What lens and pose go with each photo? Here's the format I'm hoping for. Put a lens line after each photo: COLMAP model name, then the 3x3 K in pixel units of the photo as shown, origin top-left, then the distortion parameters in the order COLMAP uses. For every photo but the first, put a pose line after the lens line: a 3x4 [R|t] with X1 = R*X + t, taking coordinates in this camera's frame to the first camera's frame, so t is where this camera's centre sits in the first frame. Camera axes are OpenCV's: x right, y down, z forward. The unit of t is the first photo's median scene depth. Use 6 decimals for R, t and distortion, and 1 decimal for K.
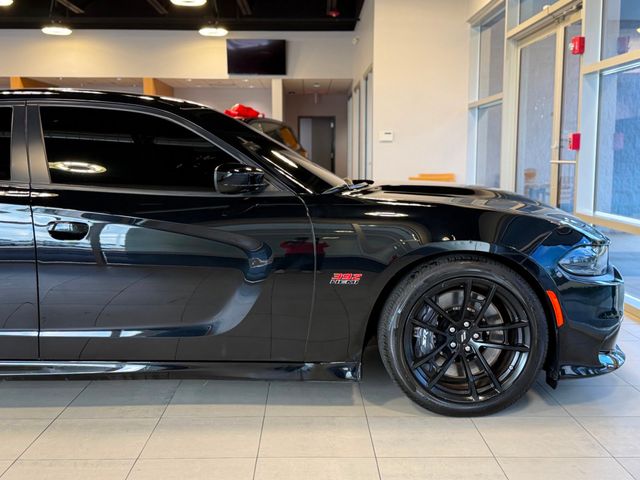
lens RADIAL K [[757.5, 0, 320.0], [0, 757.5, 240.0], [0, 0, 1]] dist [0.202127, -0.525841]
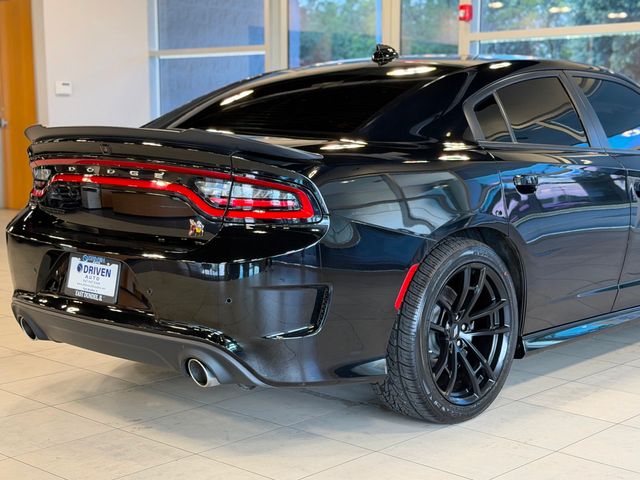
lens RADIAL K [[1061.1, 0, 320.0], [0, 1061.1, 240.0], [0, 0, 1]] dist [0.144947, -0.026452]
pose [[0.689434, -0.088288, 0.718947, -0.524662], [0.079124, 0.995784, 0.046408, -0.014624], [-0.720014, 0.024891, 0.693513, 0.075485]]
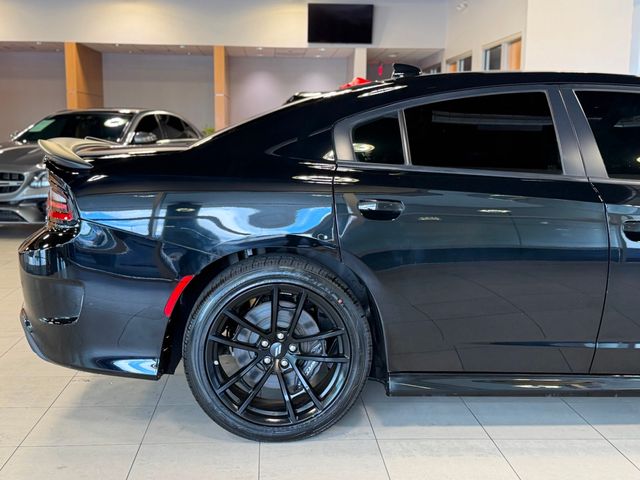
lens RADIAL K [[827.6, 0, 320.0], [0, 827.6, 240.0], [0, 0, 1]] dist [0.191001, -0.379954]
pose [[0.998895, 0.002288, 0.046938, -0.221471], [-0.003290, 0.999768, 0.021265, -0.006215], [-0.046878, -0.021396, 0.998671, 0.011120]]
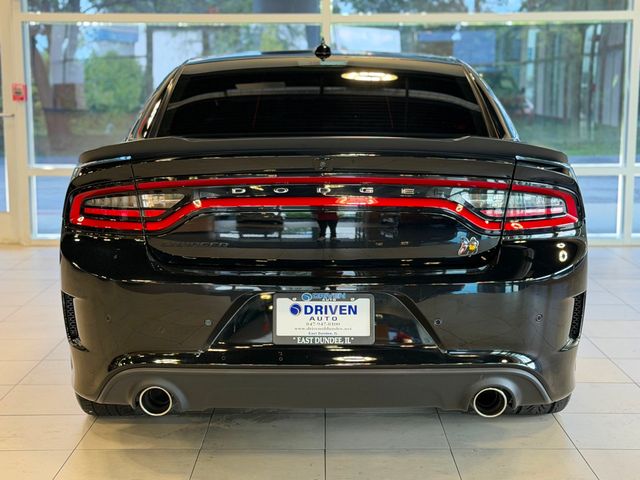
lens RADIAL K [[1121.1, 0, 320.0], [0, 1121.1, 240.0], [0, 0, 1]] dist [0.122429, -0.032486]
pose [[0.014744, -0.134083, 0.990860, -0.628575], [0.113885, 0.984745, 0.131561, -0.054440], [-0.993385, 0.110904, 0.029790, 0.368302]]
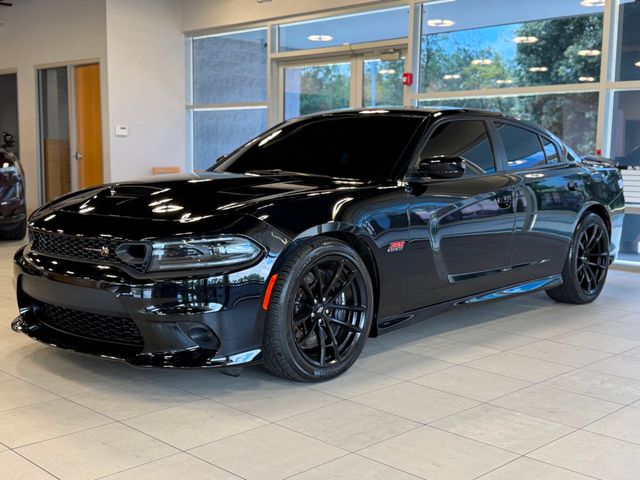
lens RADIAL K [[792.3, 0, 320.0], [0, 792.3, 240.0], [0, 0, 1]] dist [0.129976, -0.086378]
pose [[0.707119, -0.064463, 0.704150, -0.507310], [0.062544, 0.997635, 0.028523, -0.001320], [-0.704323, 0.023871, 0.709478, 0.032269]]
